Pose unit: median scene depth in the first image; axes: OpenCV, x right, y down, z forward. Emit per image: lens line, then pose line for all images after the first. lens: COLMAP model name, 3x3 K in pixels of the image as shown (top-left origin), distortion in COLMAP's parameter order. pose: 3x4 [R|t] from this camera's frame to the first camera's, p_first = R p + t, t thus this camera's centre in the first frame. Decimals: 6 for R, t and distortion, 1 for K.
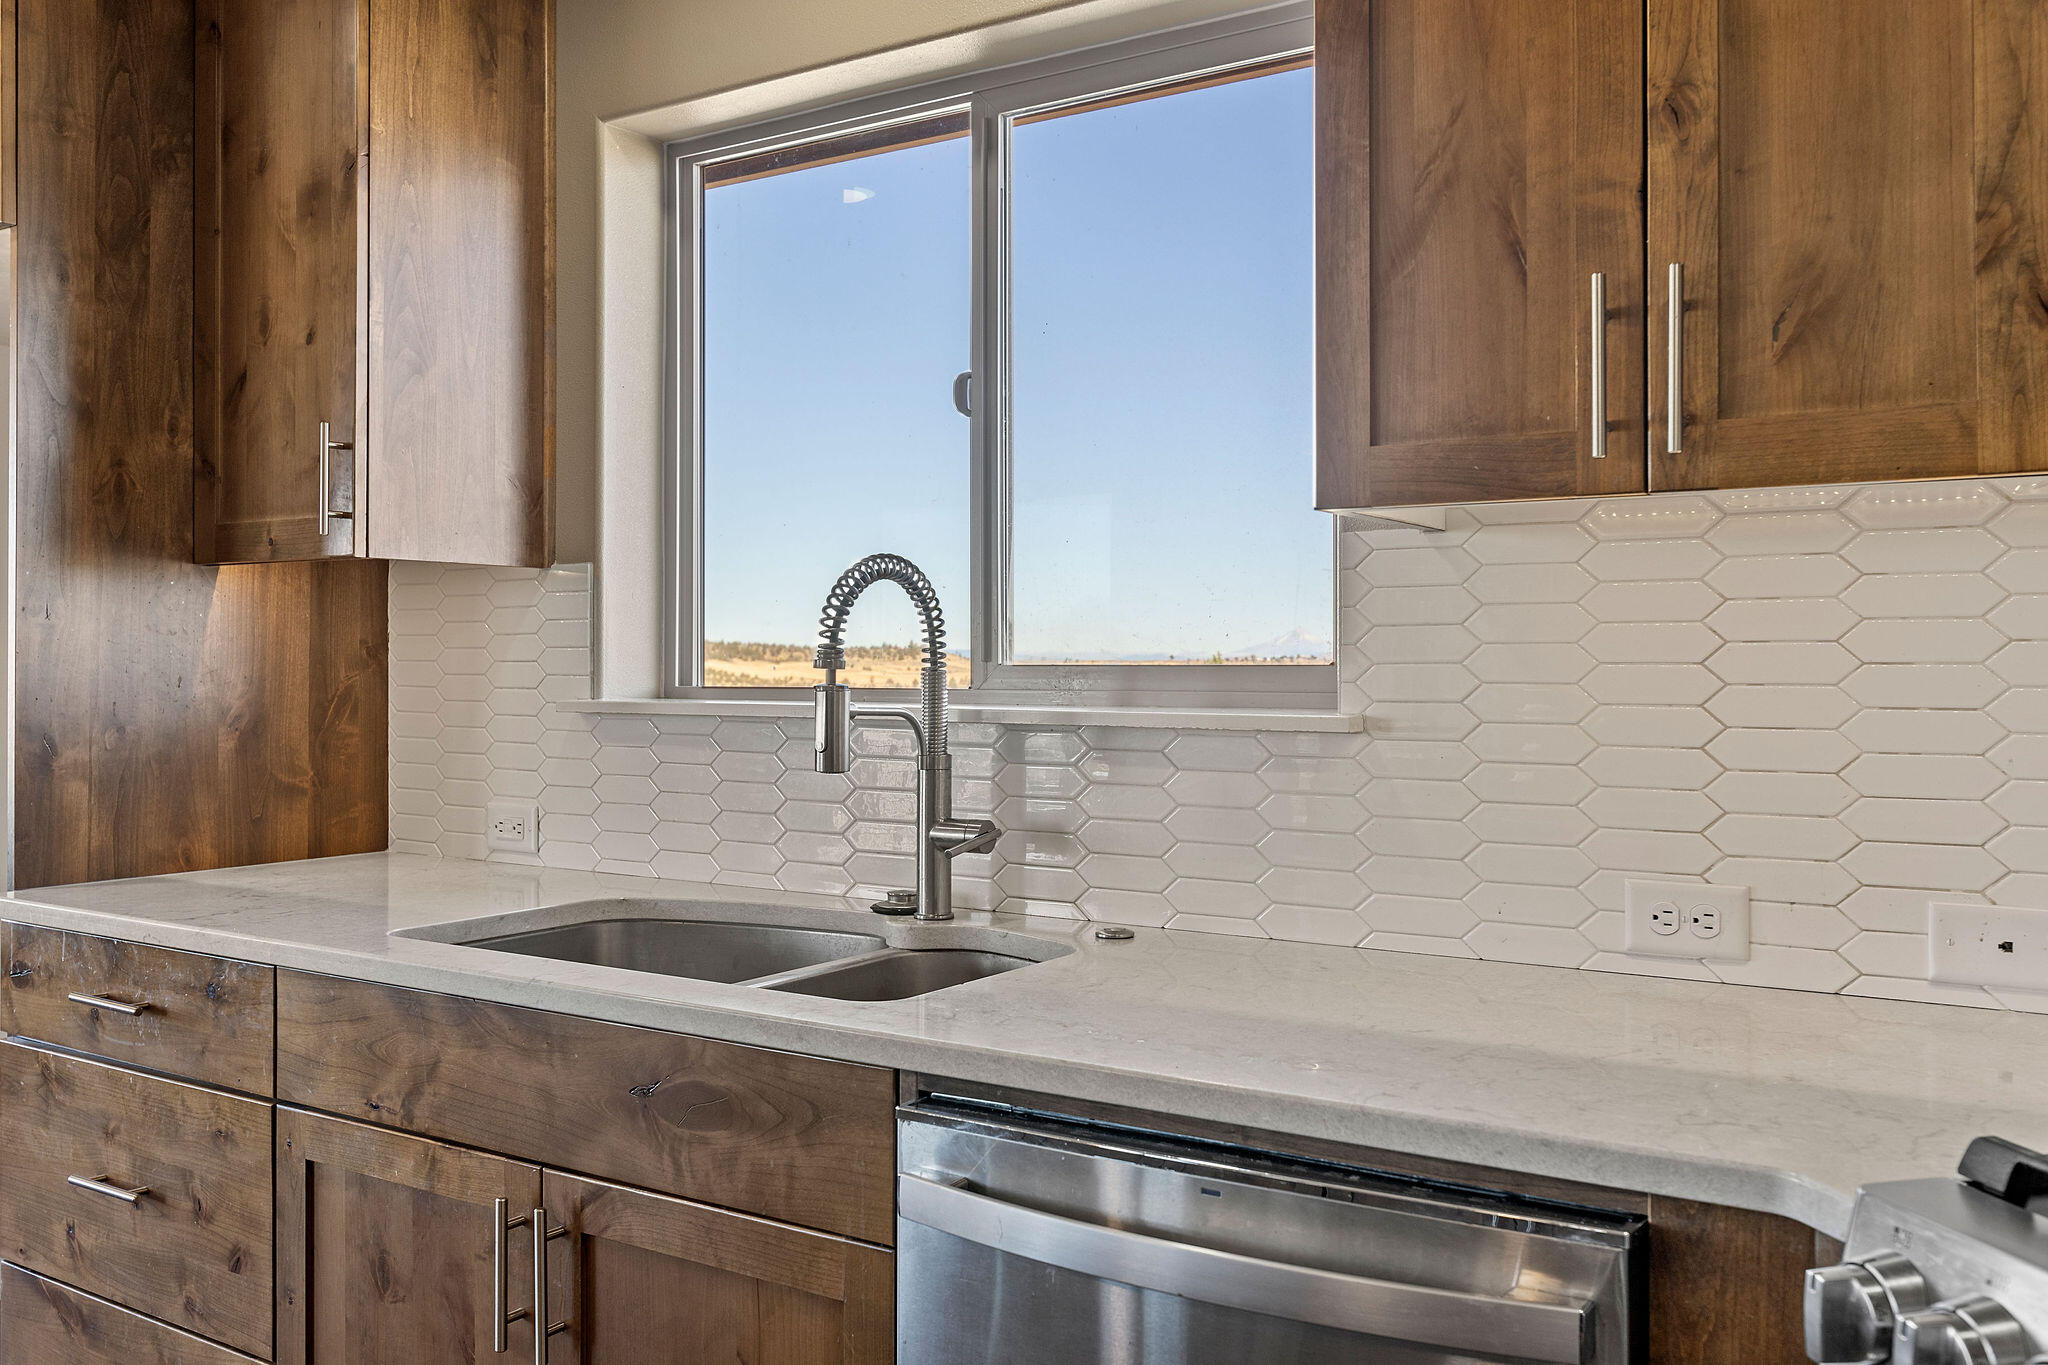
lens RADIAL K [[1687.9, 0, 1034.9], [0, 1687.9, 667.6], [0, 0, 1]] dist [-0.005456, 0.001759]
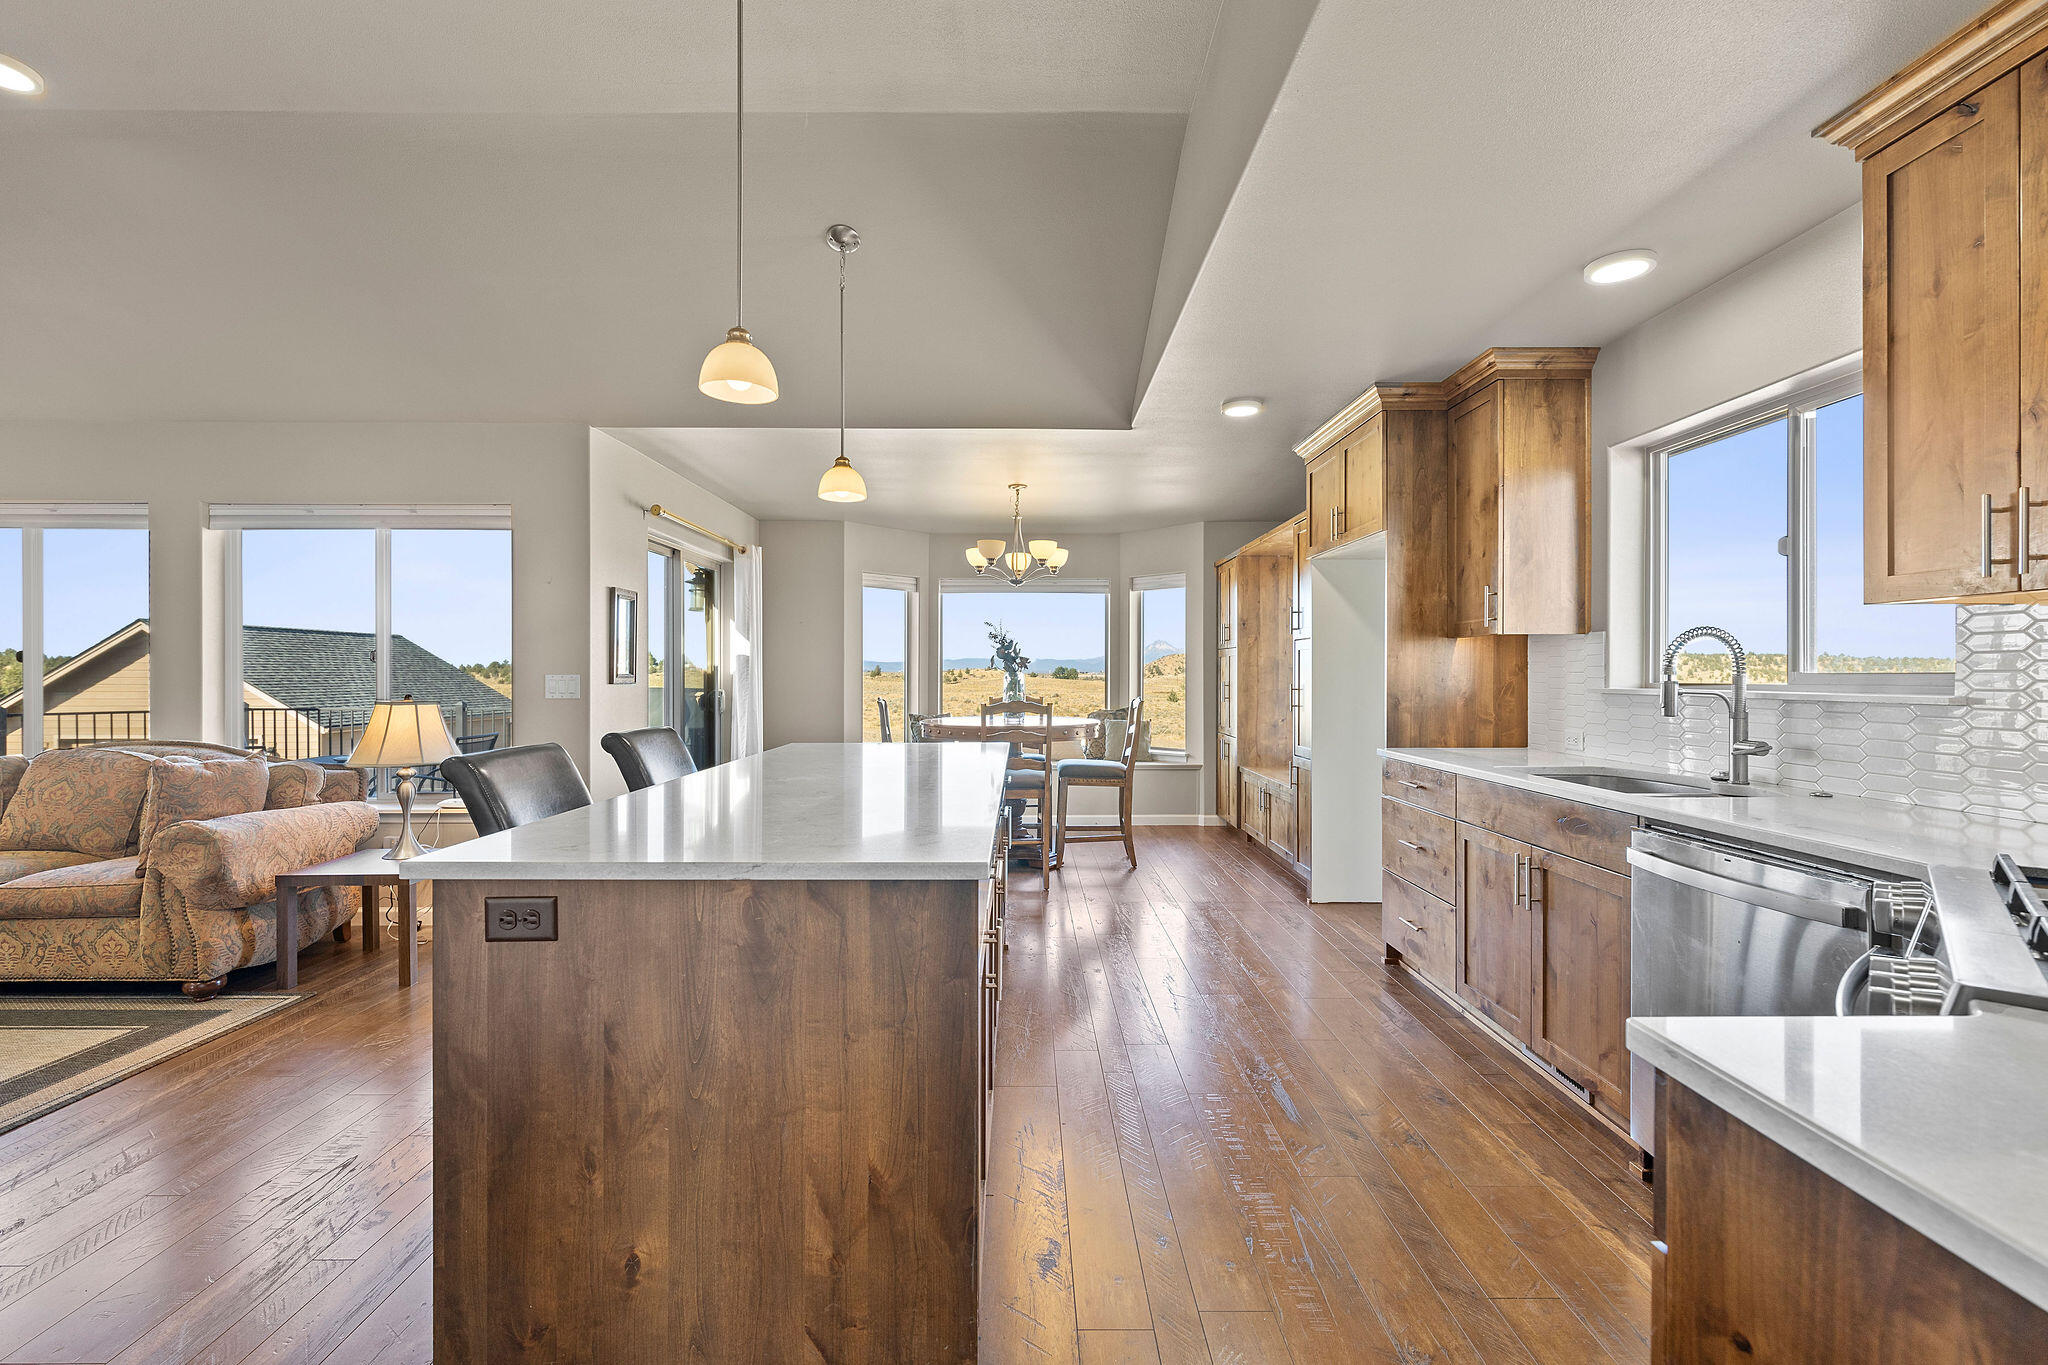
lens RADIAL K [[884.6, 0, 1031.0], [0, 884.6, 677.0], [0, 0, 1]] dist [-0.000546, 0.001806]
pose [[0.551508, -0.000212, -0.834169, 0.391261], [-0.000033, 1.000000, -0.000275, 0.003947], [0.834169, 0.000179, 0.551508, -0.438619]]
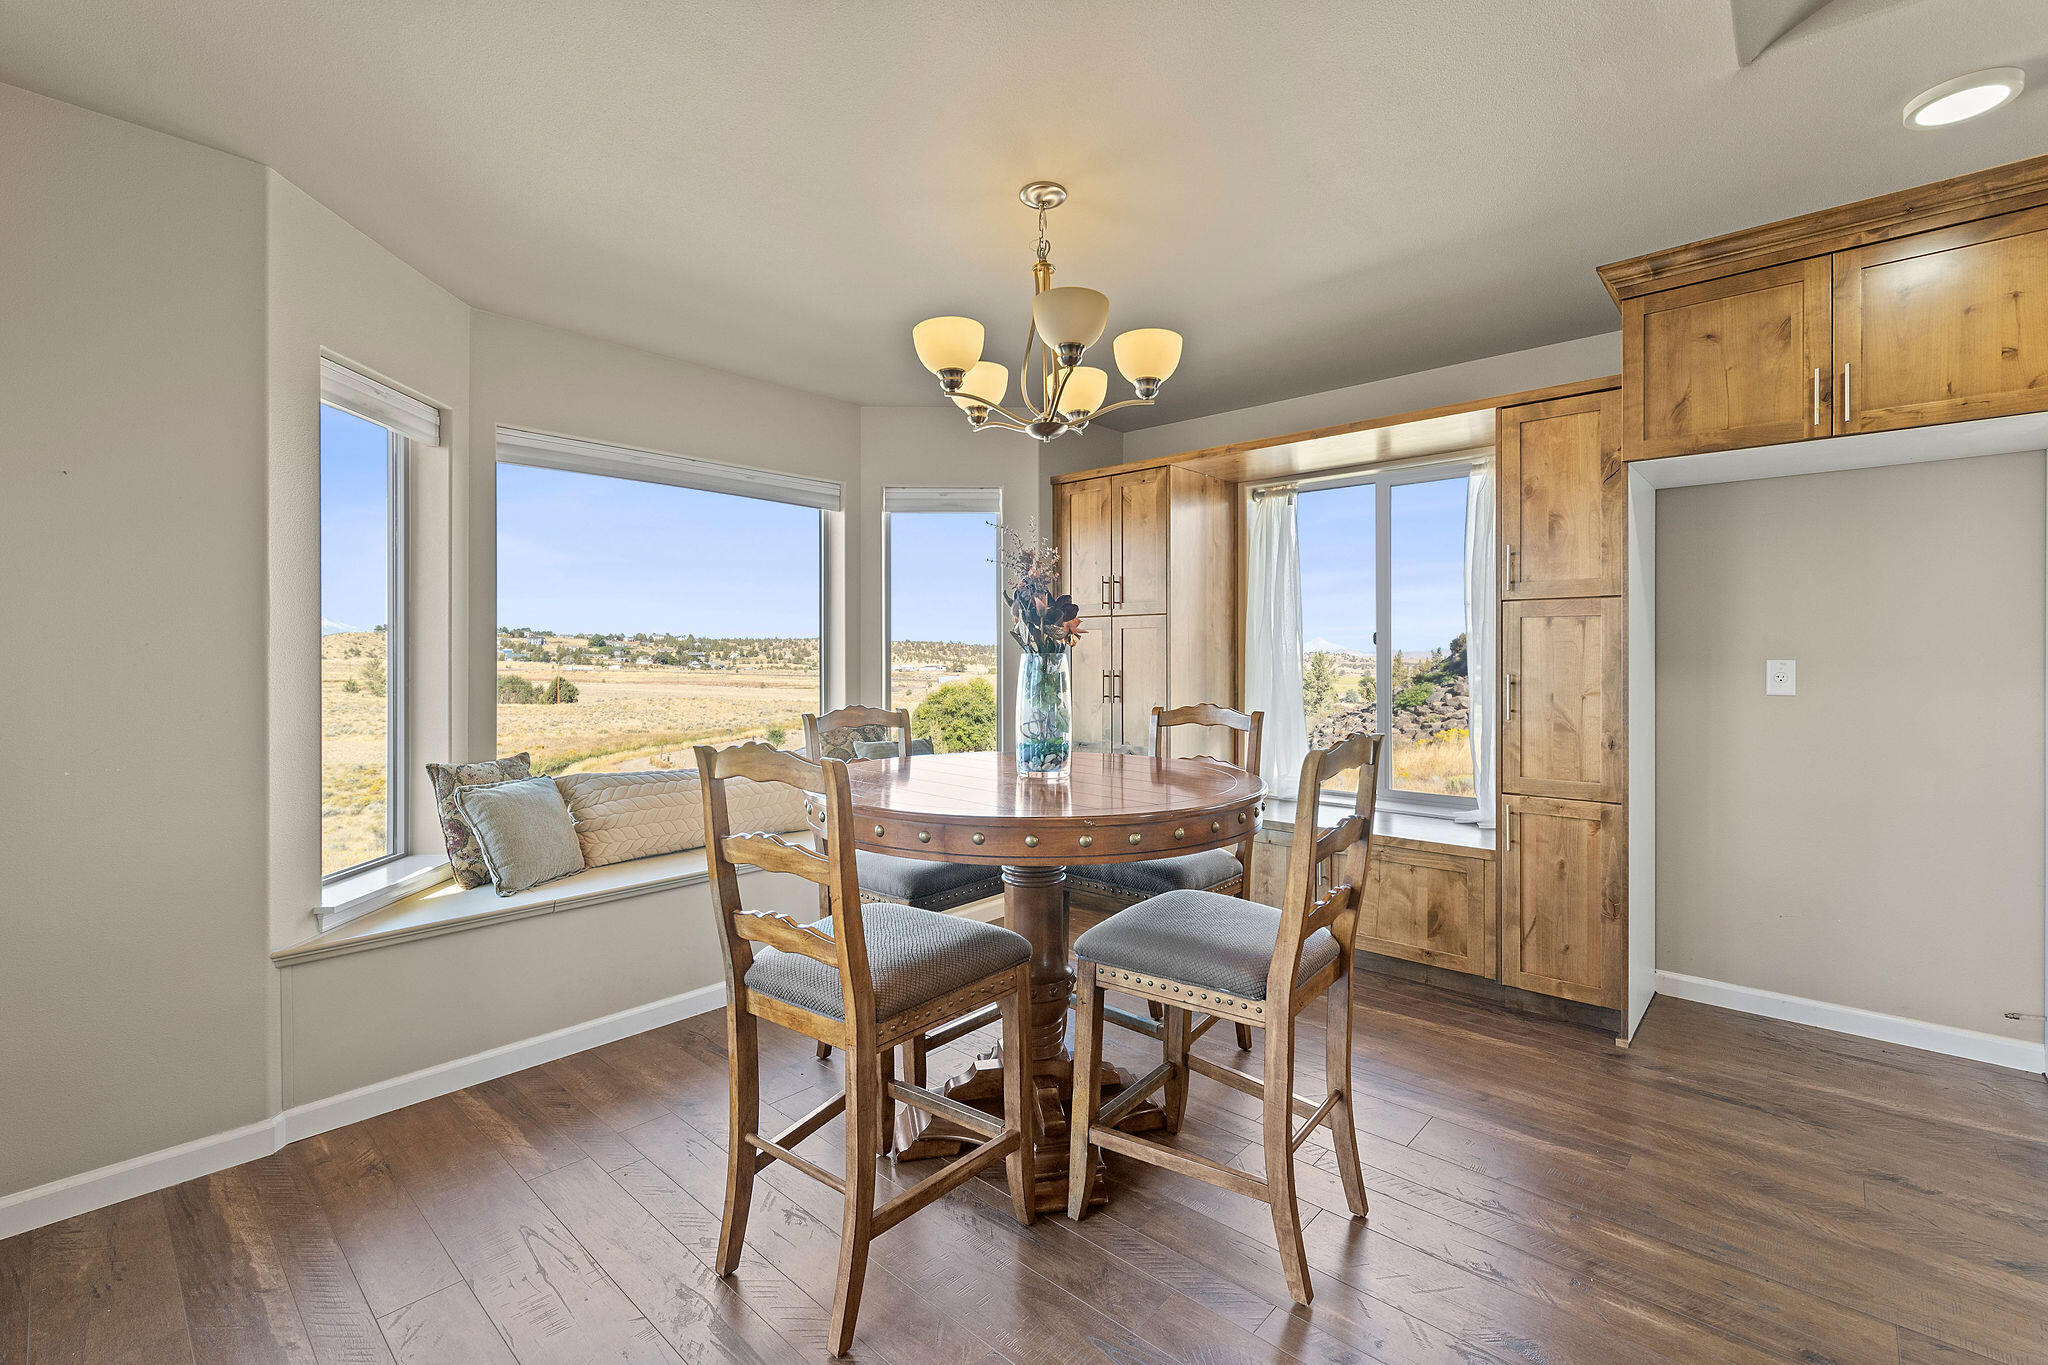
lens RADIAL K [[884.6, 0, 1026.8], [0, 884.6, 662.0], [0, 0, 1]] dist [-0.000546, 0.001806]
pose [[0.986168, -0.002182, -0.165734, -1.618474], [0.002730, 0.999992, 0.003081, -0.003593], [0.165726, -0.003491, 0.986166, -0.079644]]
